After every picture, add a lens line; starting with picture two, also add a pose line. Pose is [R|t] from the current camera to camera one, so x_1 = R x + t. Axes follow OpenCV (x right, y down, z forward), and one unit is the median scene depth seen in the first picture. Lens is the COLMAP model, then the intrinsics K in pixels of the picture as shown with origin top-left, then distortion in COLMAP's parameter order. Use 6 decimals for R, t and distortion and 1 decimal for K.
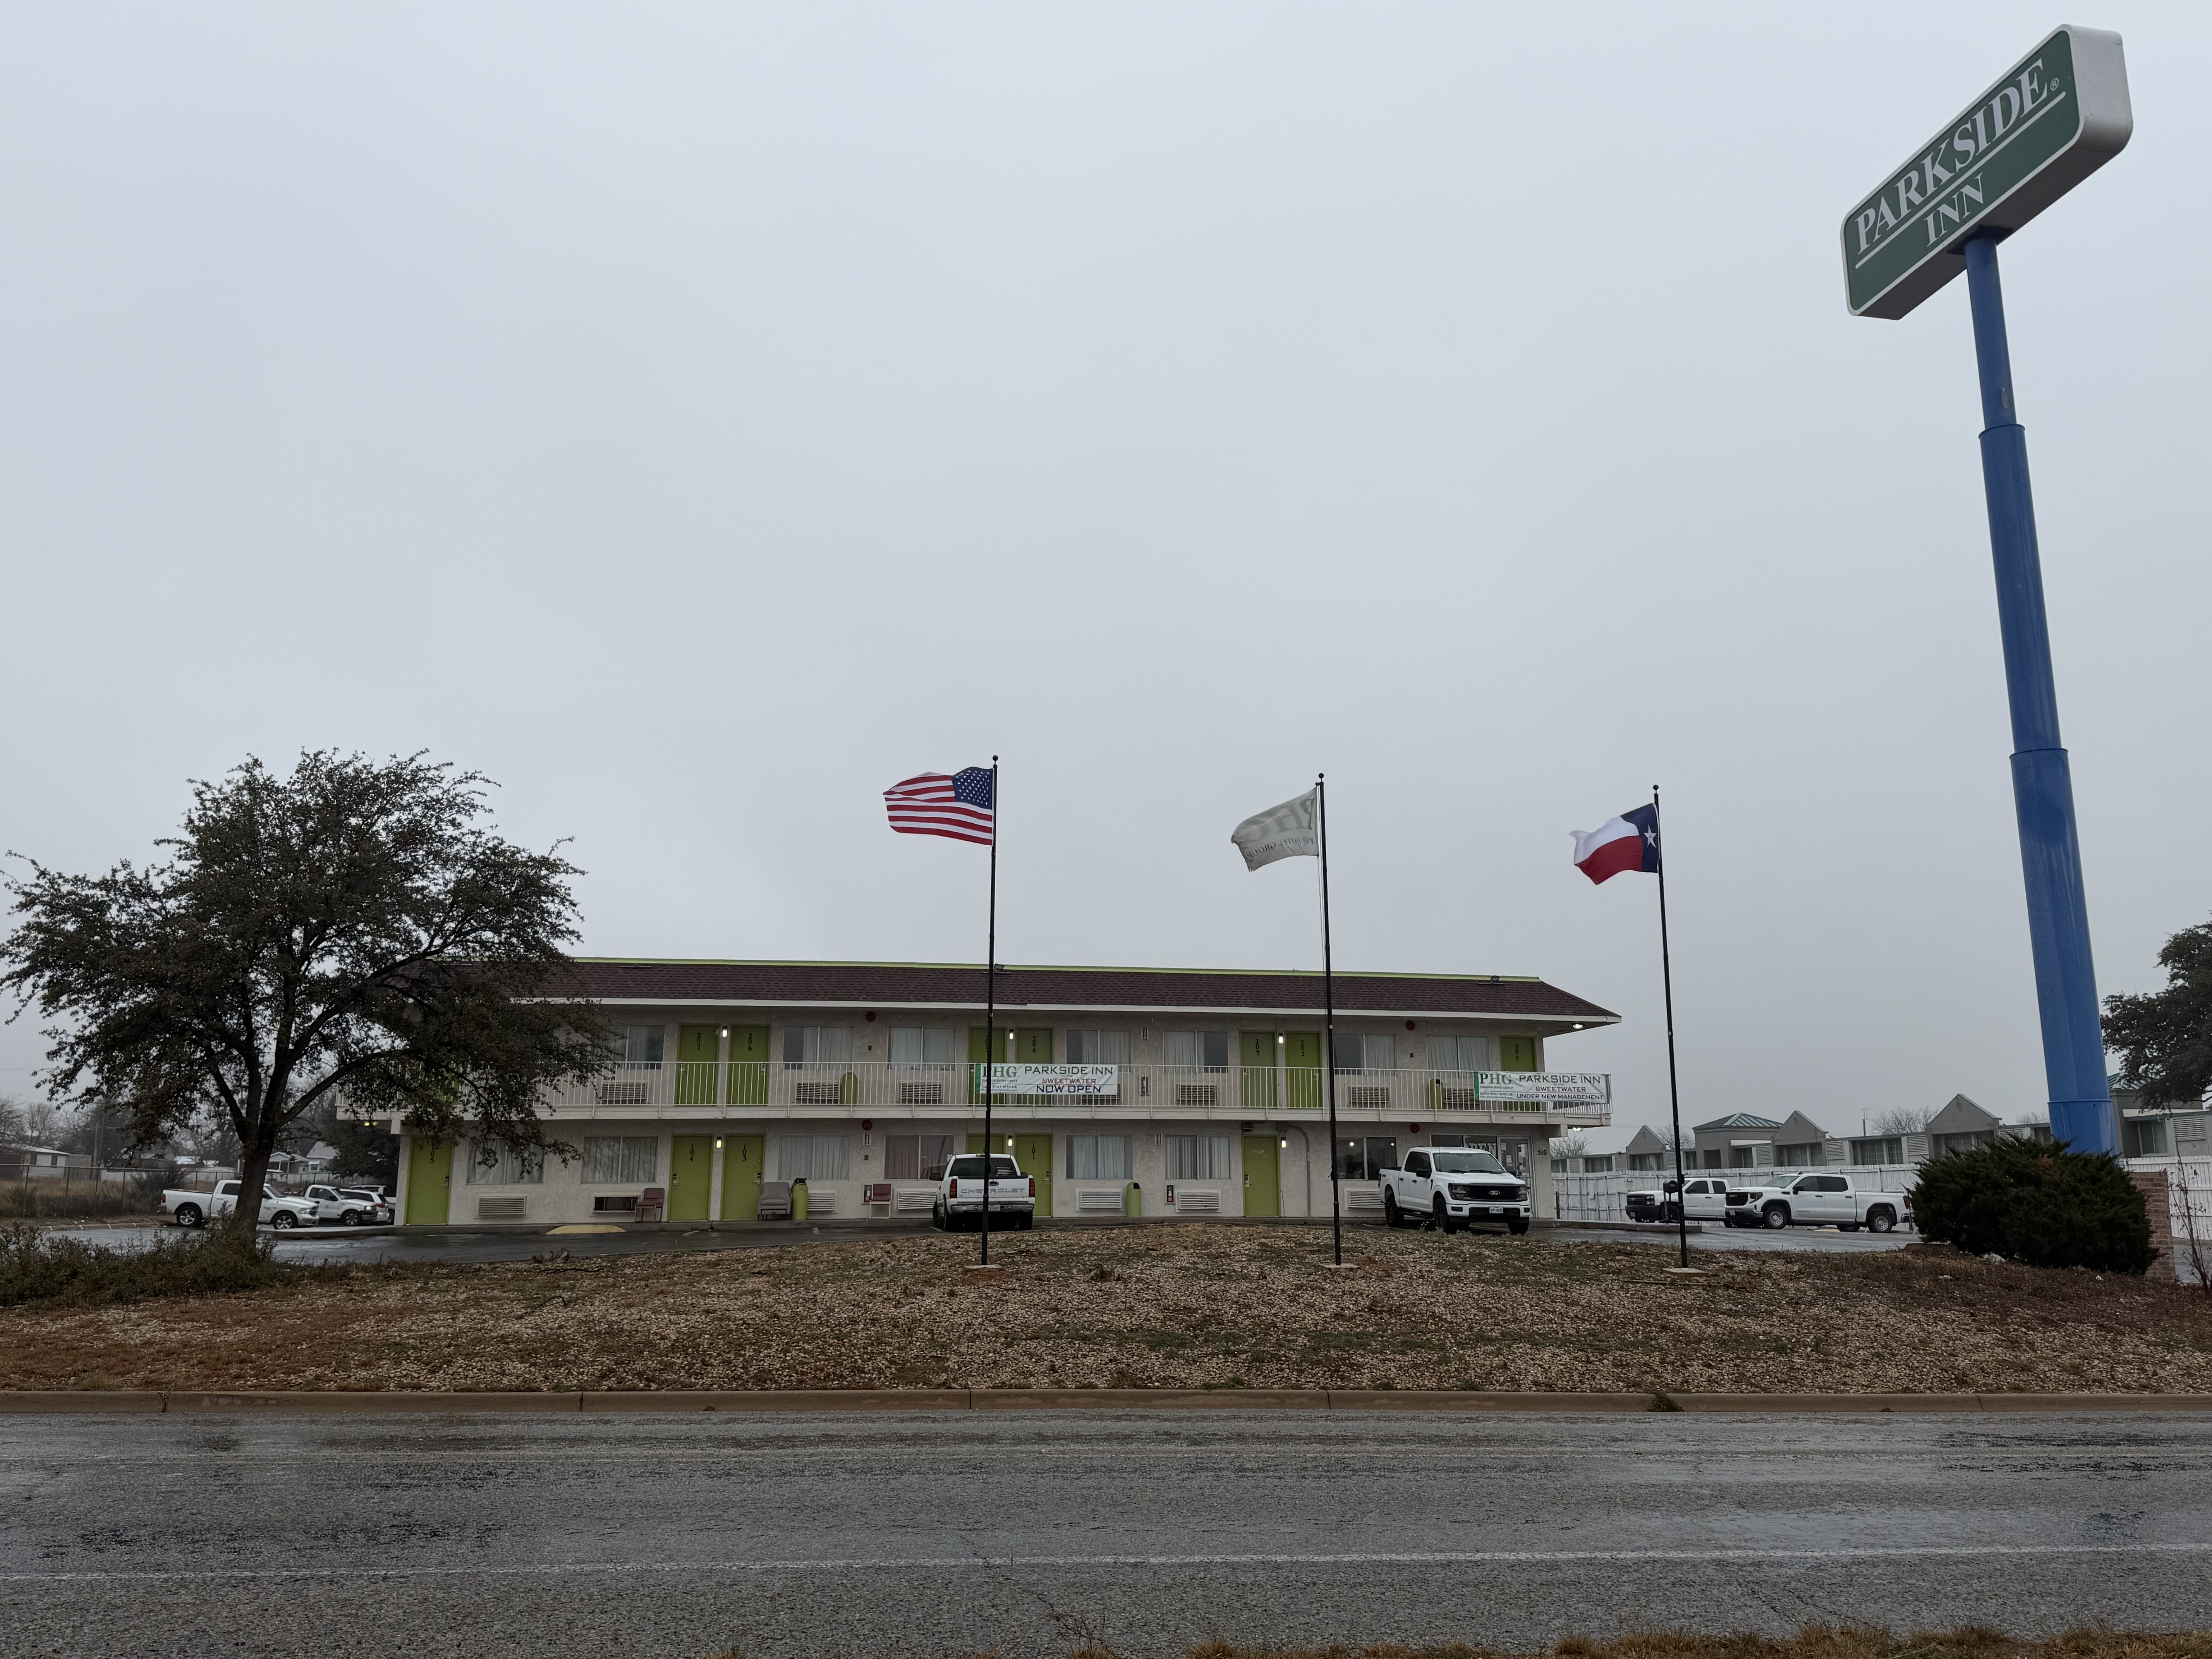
lens RADIAL K [[1660.7, 0, 1106.0], [0, 1660.7, 829.5], [0, 0, 1]] dist [0.141992, 0.000491]
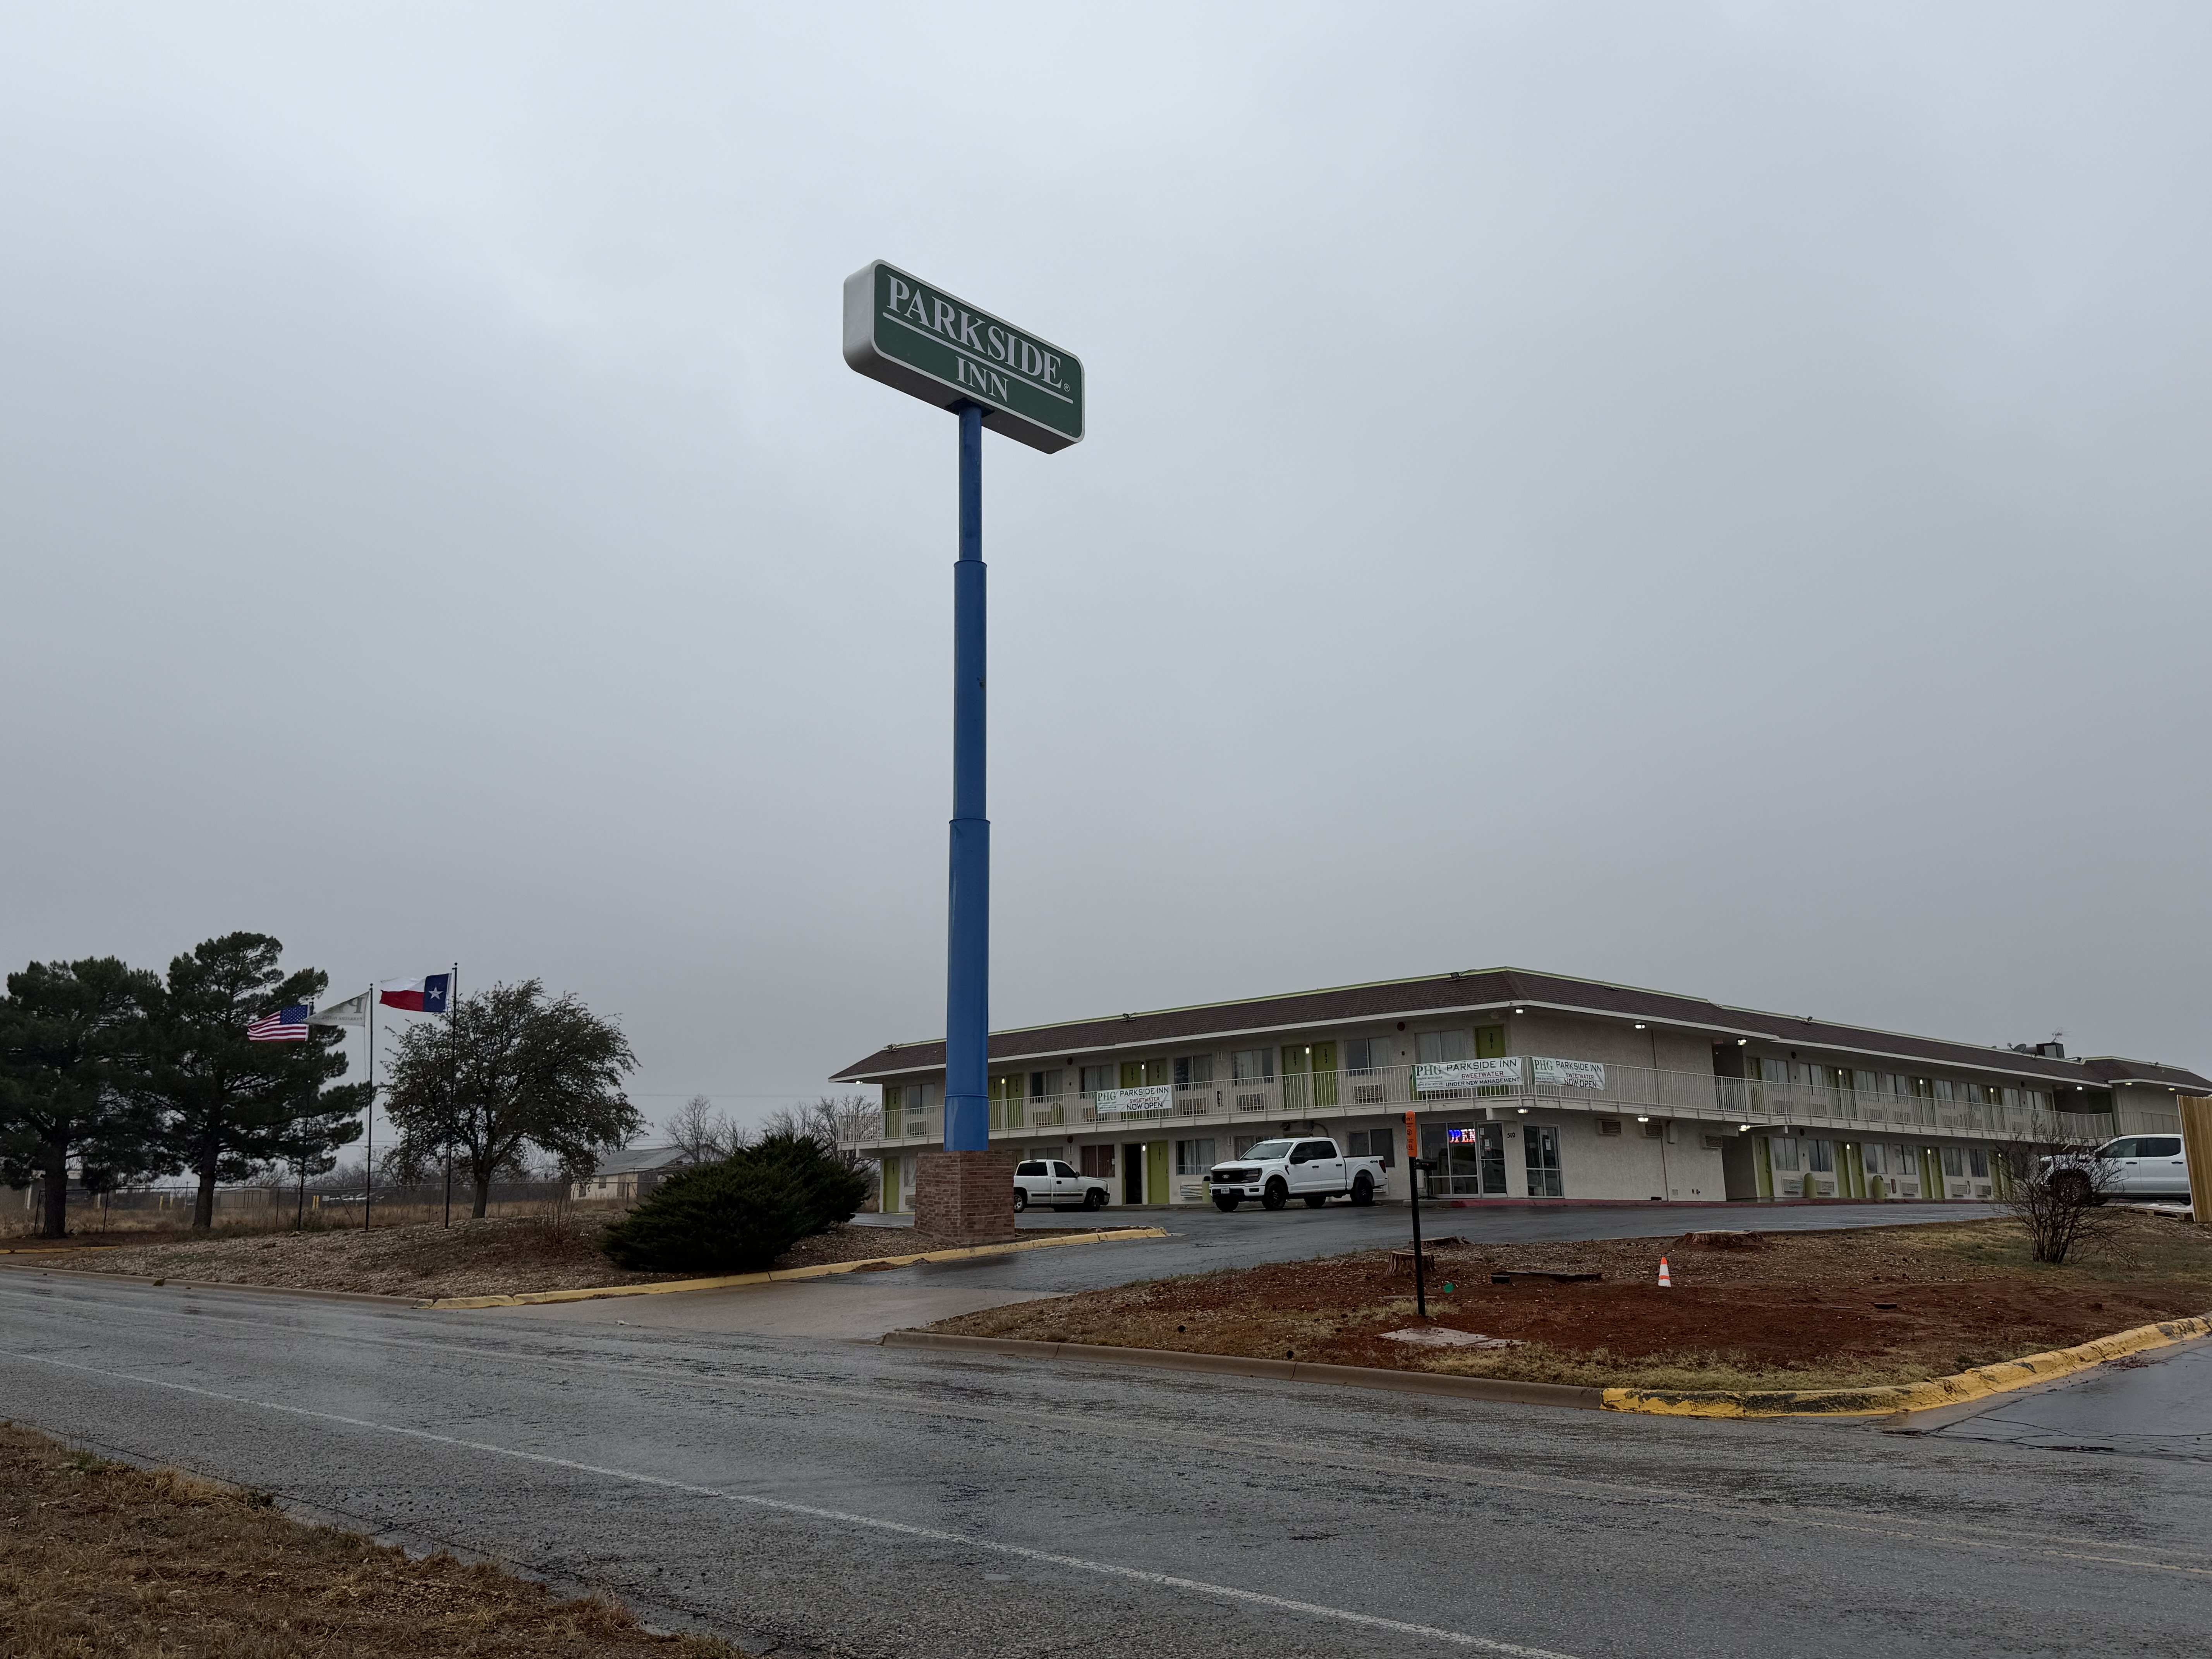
lens RADIAL K [[1660.7, 0, 1106.0], [0, 1660.7, 829.5], [0, 0, 1]] dist [0.141992, 0.000491]
pose [[0.545776, -0.188170, -0.816530, 1.020149], [0.208756, 0.974268, -0.084987, 0.048044], [0.811511, -0.124072, 0.571014, 0.252381]]
